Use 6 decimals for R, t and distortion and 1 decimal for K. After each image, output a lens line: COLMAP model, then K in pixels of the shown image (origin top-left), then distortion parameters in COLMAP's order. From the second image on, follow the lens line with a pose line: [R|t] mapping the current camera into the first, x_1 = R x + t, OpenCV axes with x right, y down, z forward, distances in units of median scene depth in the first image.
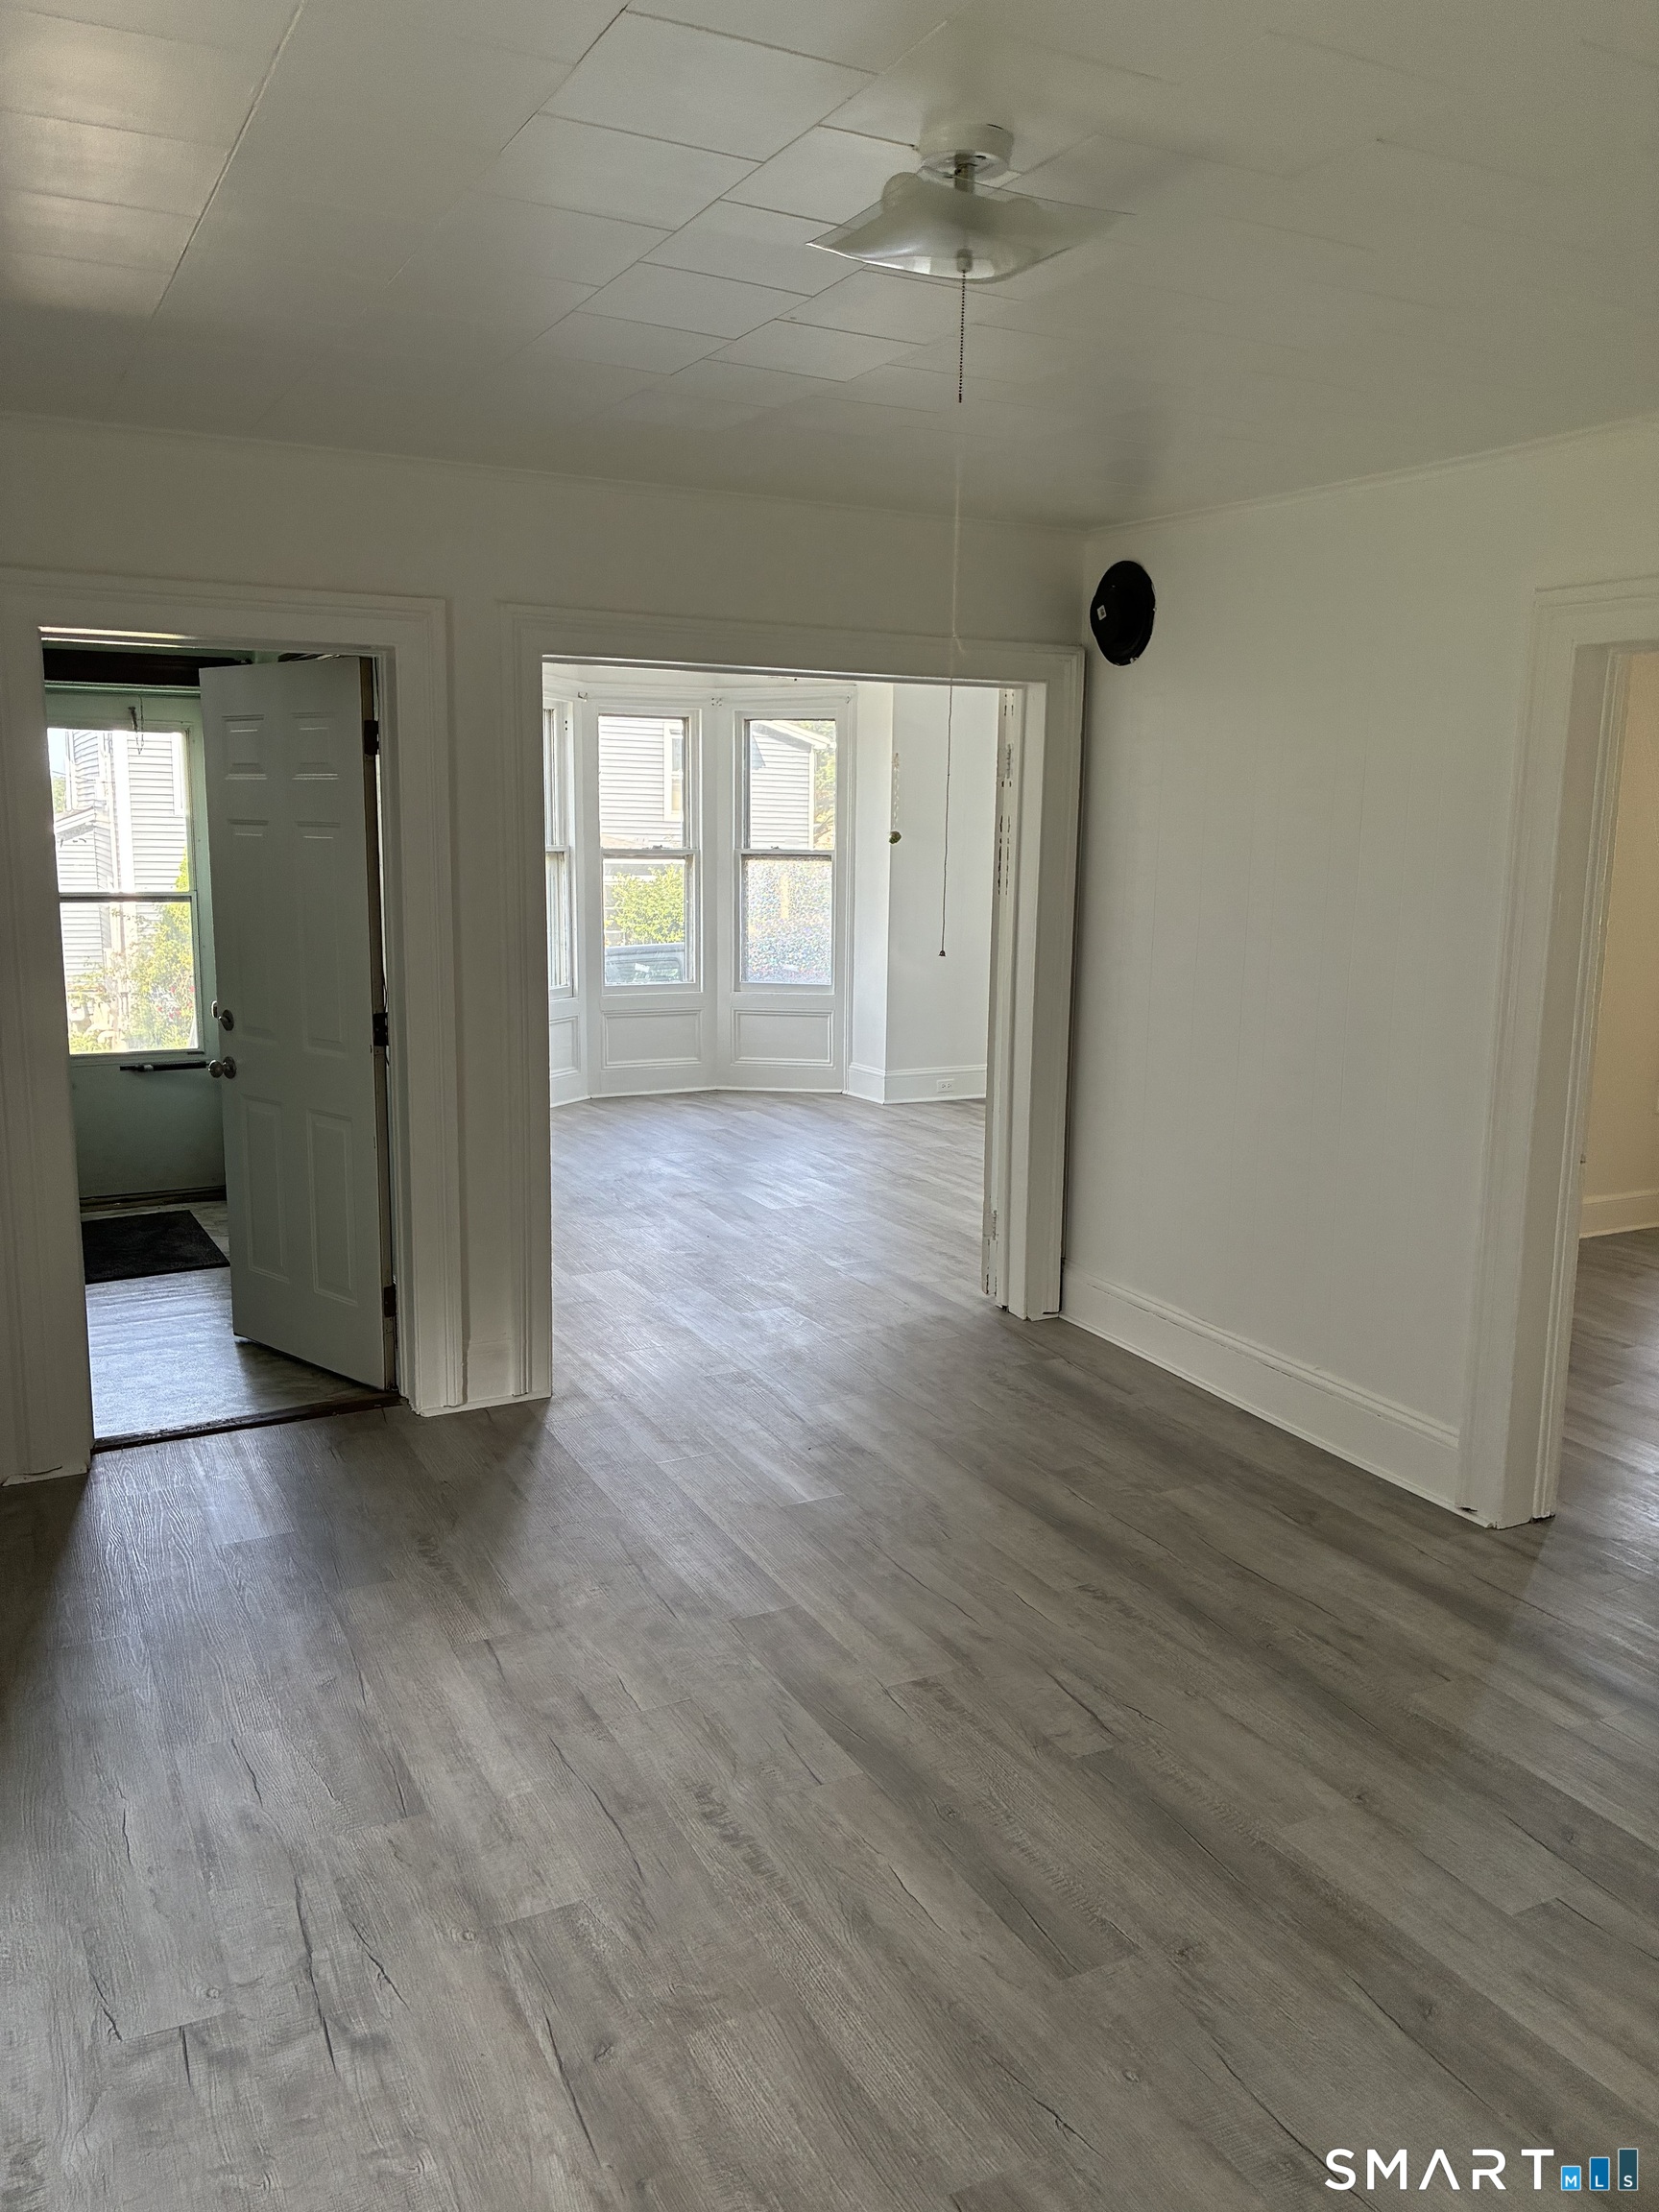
lens RADIAL K [[1603.5, 0, 829.5], [0, 1603.5, 1106.0], [0, 0, 1]] dist [0.034512, -0.060735]
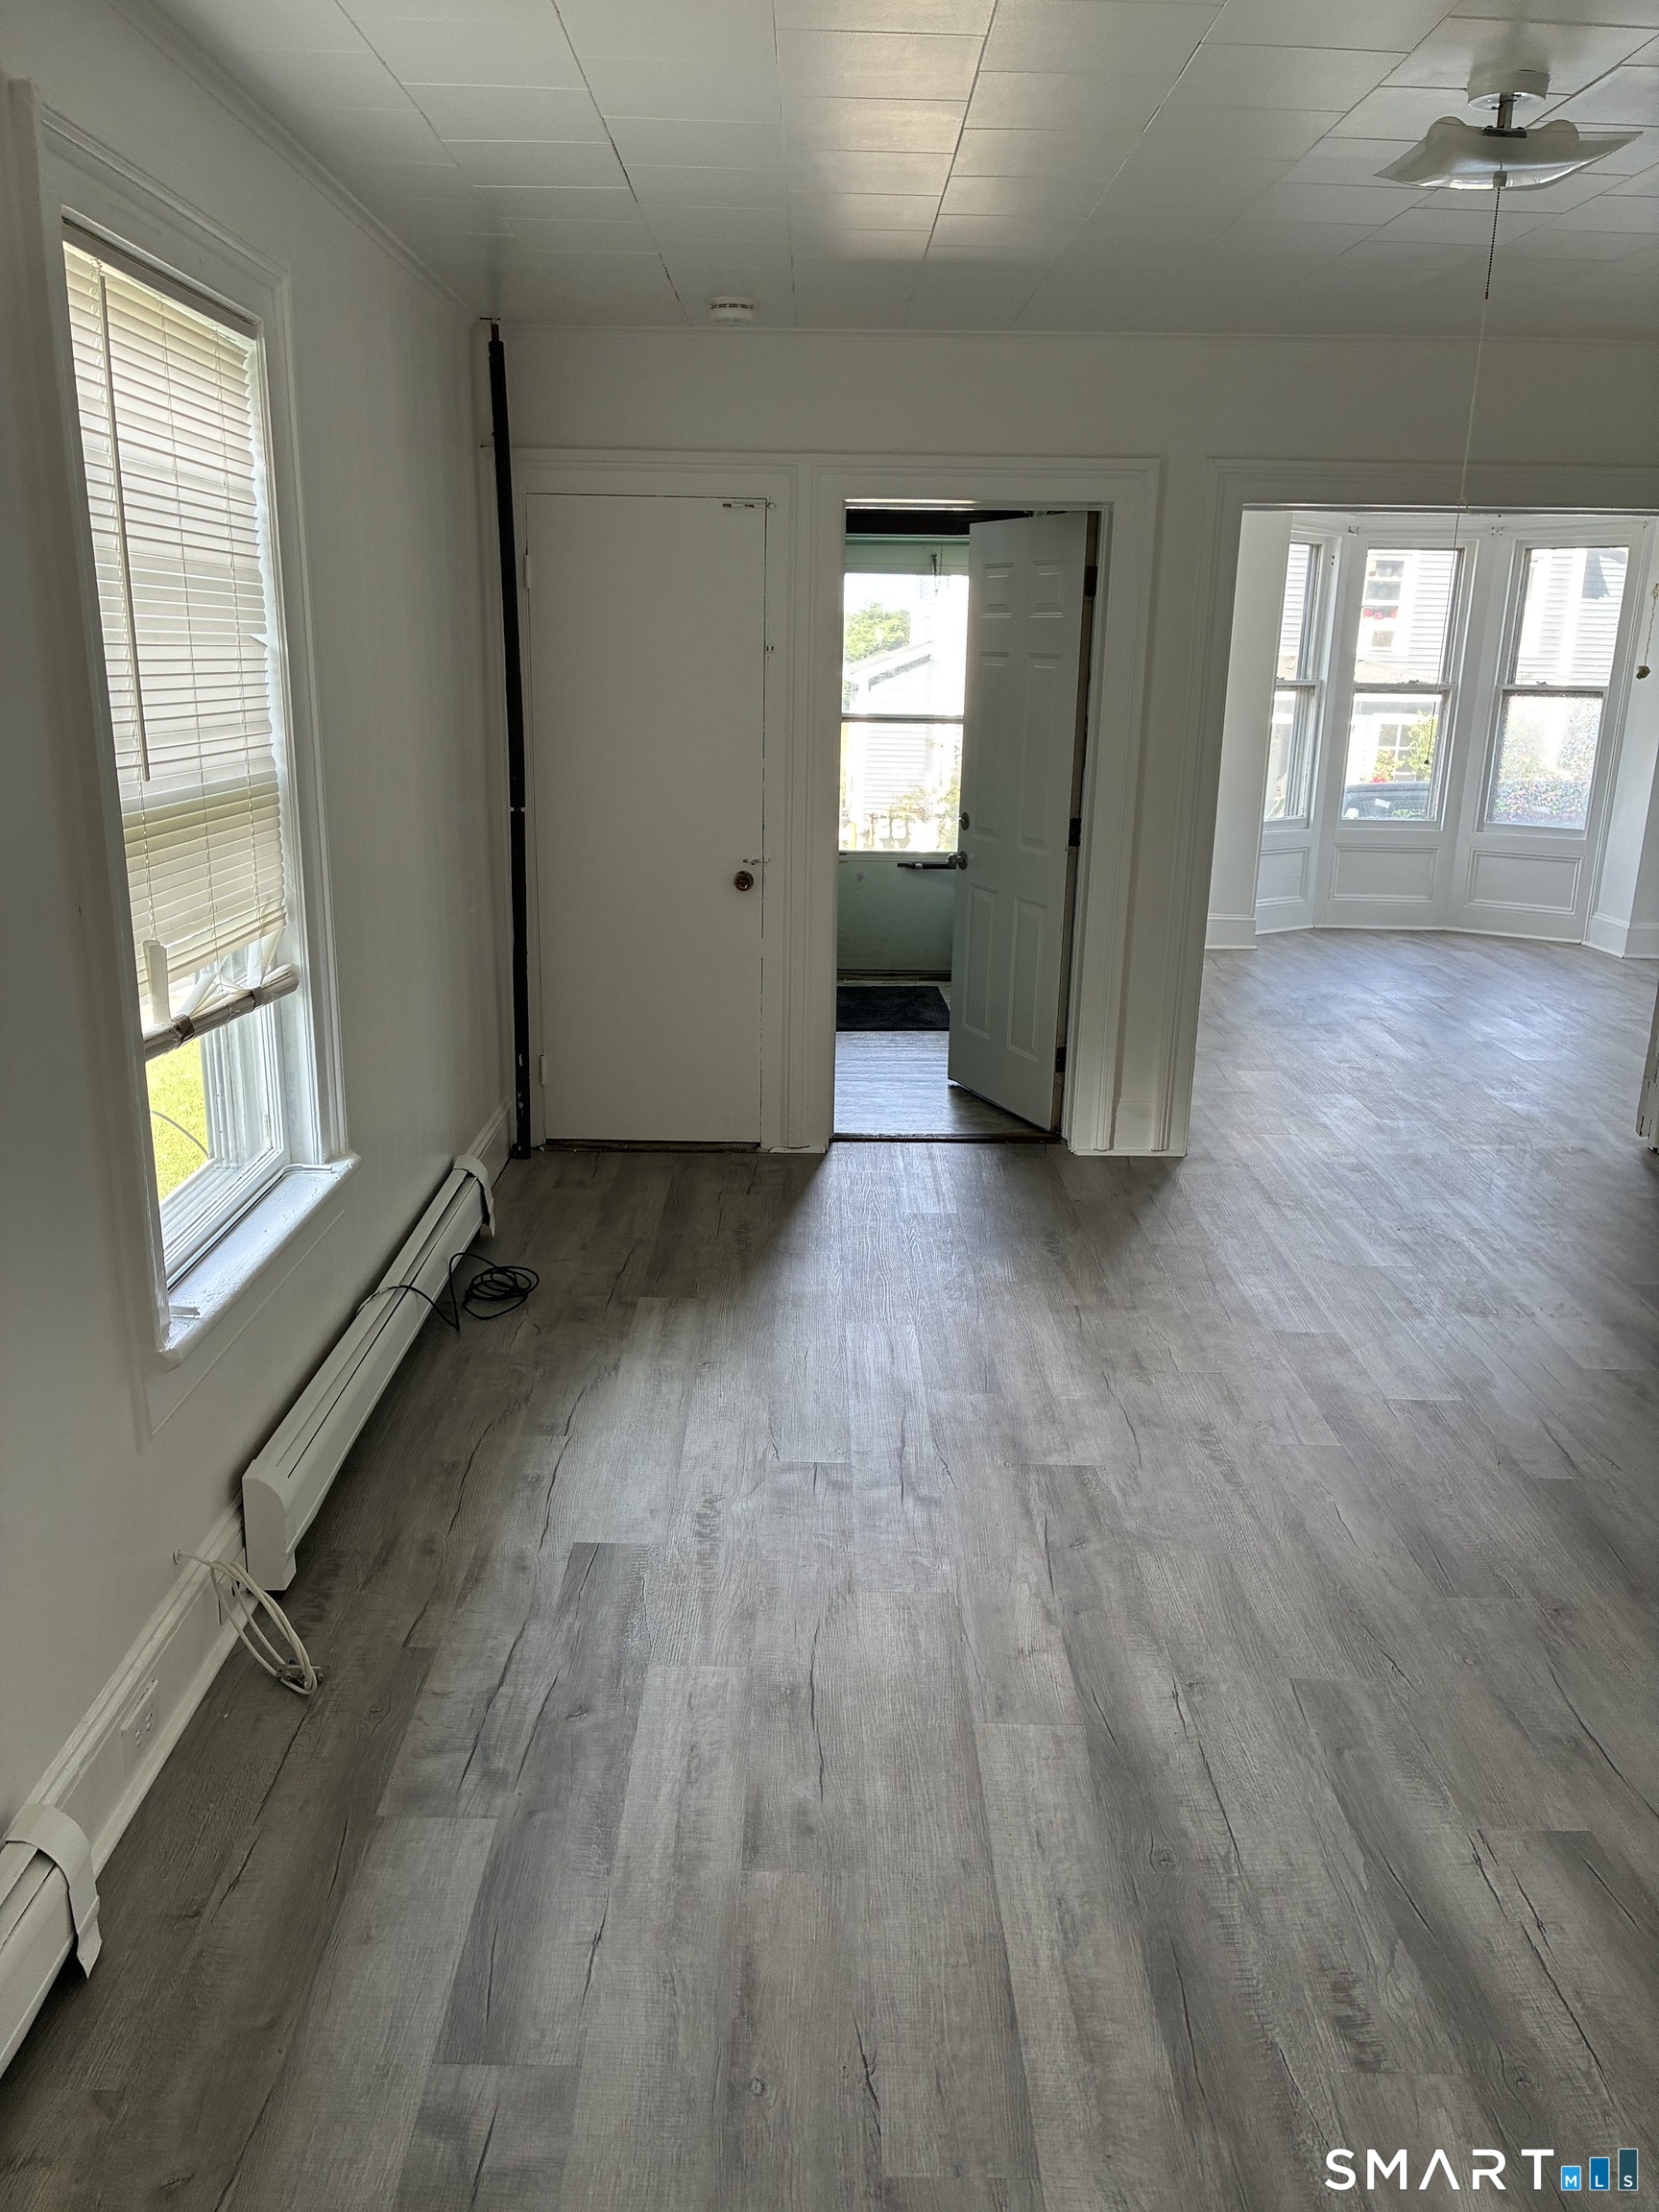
lens RADIAL K [[1603.5, 0, 829.5], [0, 1603.5, 1106.0], [0, 0, 1]] dist [0.034512, -0.060735]
pose [[0.884109, 0.130135, -0.448793, 0.121566], [-0.086033, 0.989352, 0.117395, 0.029779], [0.459292, -0.065179, 0.885891, -0.156957]]
